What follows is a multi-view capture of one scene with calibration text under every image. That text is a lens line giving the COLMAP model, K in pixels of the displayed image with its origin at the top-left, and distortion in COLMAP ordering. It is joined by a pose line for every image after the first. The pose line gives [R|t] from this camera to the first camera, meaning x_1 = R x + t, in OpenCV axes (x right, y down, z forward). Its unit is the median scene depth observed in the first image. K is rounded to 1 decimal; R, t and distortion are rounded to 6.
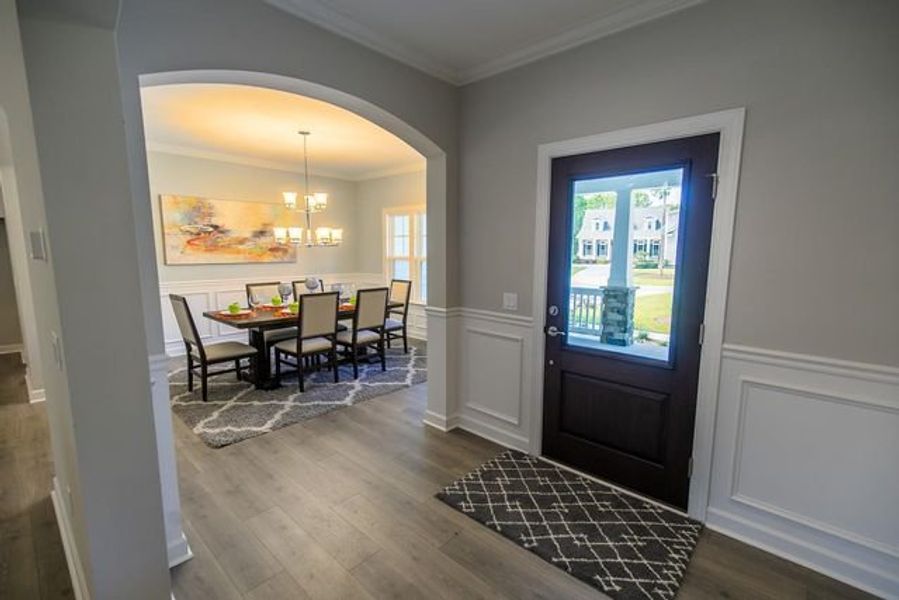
lens RADIAL K [[401.3, 0, 453.9], [0, 401.3, 300.7], [0, 0, 1]] dist [0.004361, 0.000187]
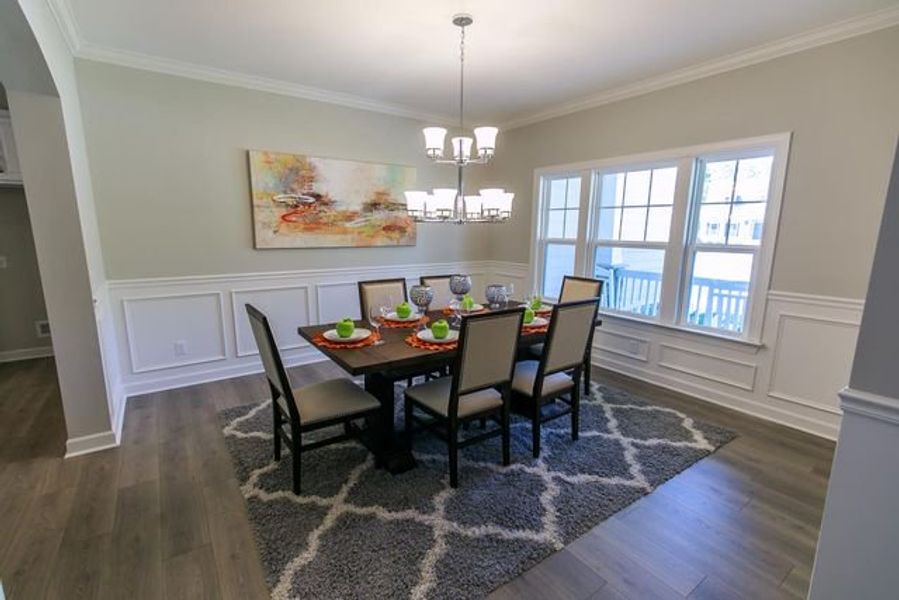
lens RADIAL K [[414.6, 0, 449.5], [0, 414.6, 300.0], [0, 0, 1]] dist [0.001407, -0.000276]
pose [[0.975059, 0.040920, -0.218142, -0.240815], [-0.031172, 0.998364, 0.047943, -0.051846], [0.219747, -0.039947, 0.974739, 0.400653]]
